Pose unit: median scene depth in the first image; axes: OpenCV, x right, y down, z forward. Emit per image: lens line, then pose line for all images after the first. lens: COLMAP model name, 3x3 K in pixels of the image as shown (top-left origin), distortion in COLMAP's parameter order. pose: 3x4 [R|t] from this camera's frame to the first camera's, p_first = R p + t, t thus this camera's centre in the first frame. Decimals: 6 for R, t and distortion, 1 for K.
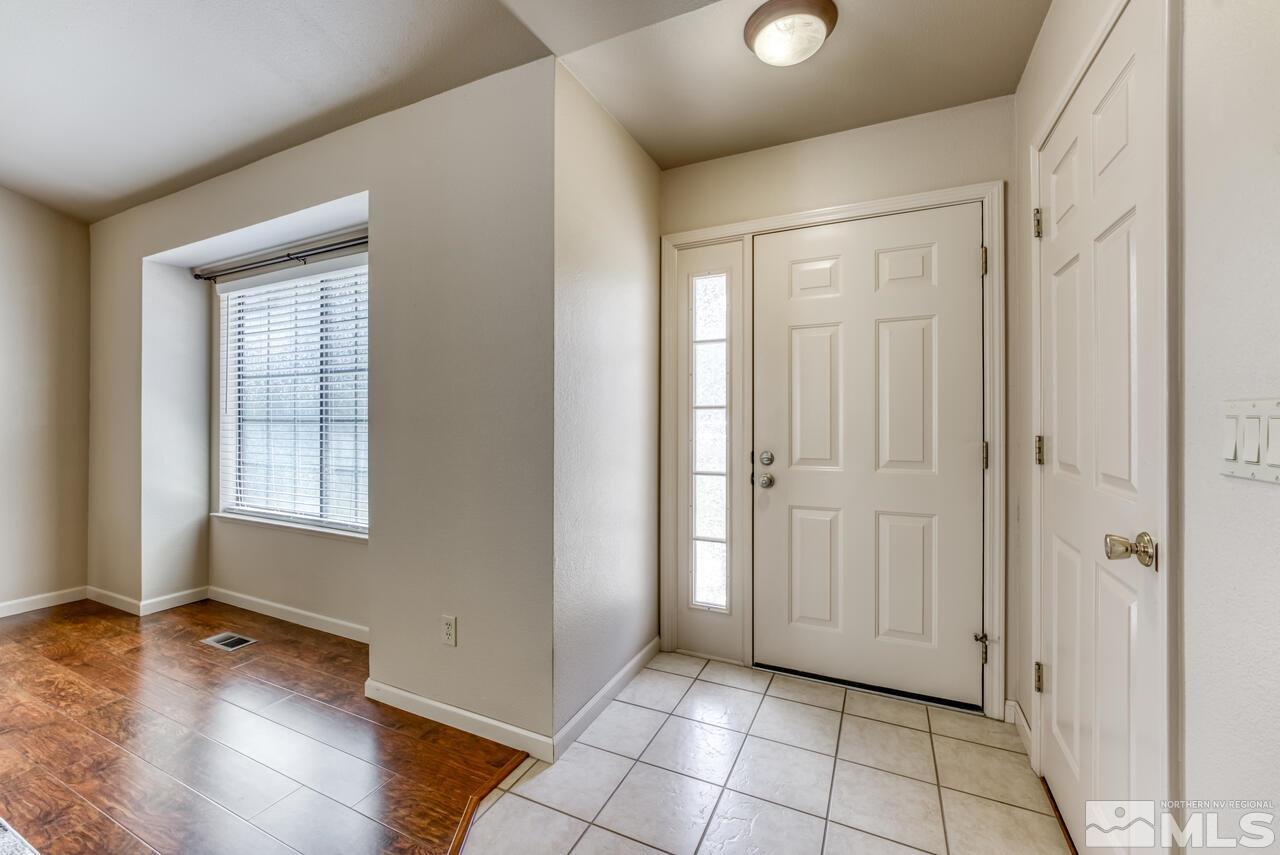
lens RADIAL K [[517.8, 0, 642.8], [0, 517.8, 419.0], [0, 0, 1]] dist [-0.007083, 0.002222]
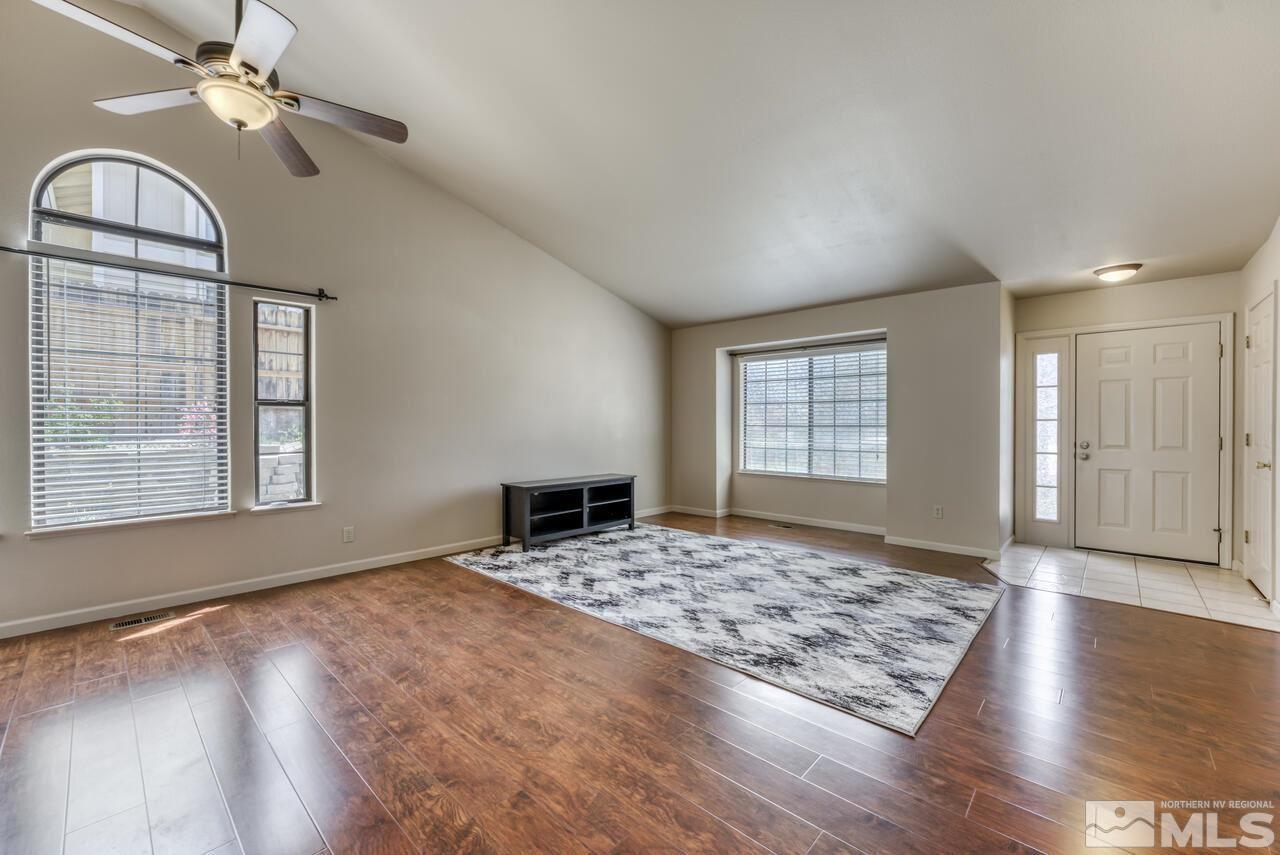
lens RADIAL K [[517.8, 0, 634.9], [0, 517.8, 425.6], [0, 0, 1]] dist [-0.007083, 0.002222]
pose [[0.954007, 0.003411, -0.299764, -0.864964], [-0.001733, 0.999981, 0.005863, -0.010559], [0.299778, -0.005074, 0.953995, -1.506635]]
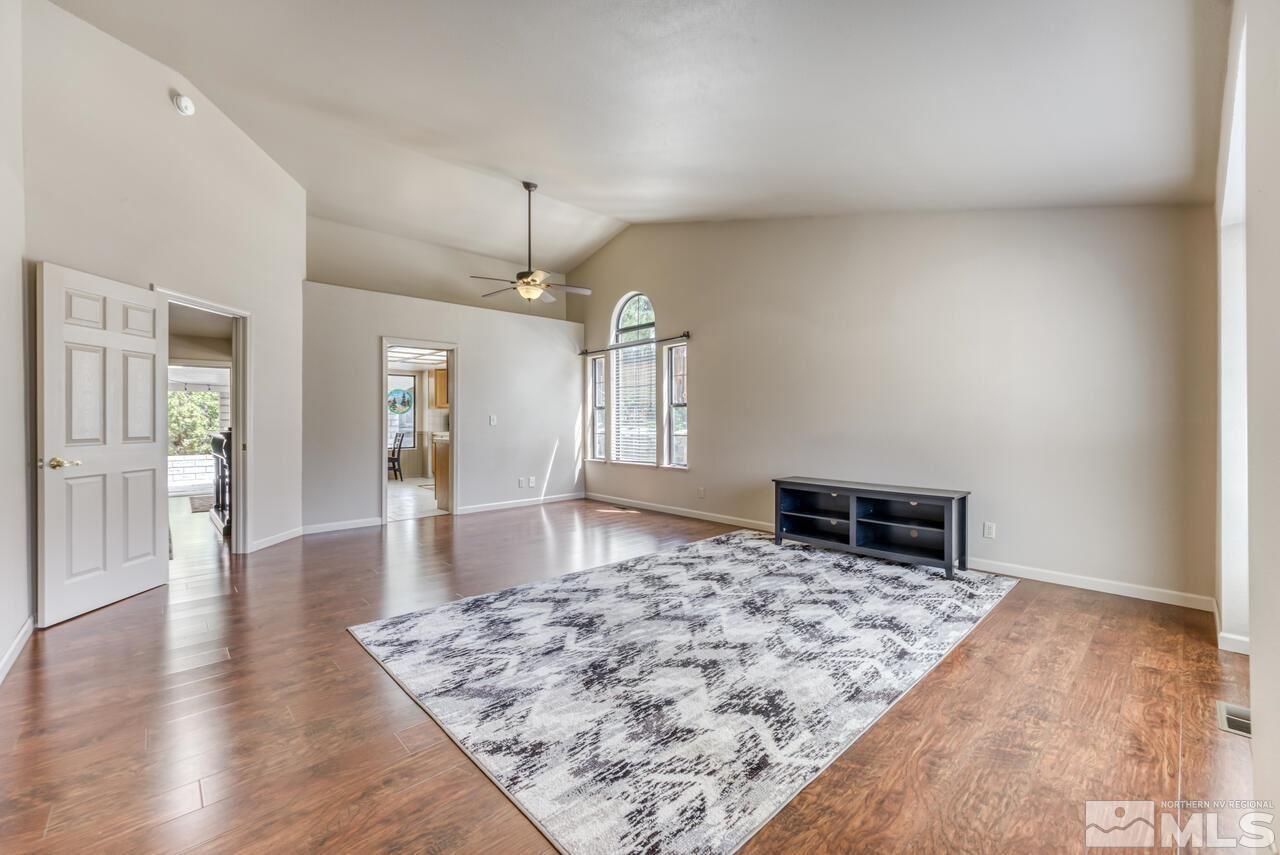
lens RADIAL K [[517.8, 0, 638.2], [0, 517.8, 422.5], [0, 0, 1]] dist [-0.007083, 0.002222]
pose [[-0.363246, 0.007947, -0.931659, 0.726297], [0.003321, 0.999968, 0.007235, 0.003711], [0.931687, -0.000466, -0.363261, 1.499611]]
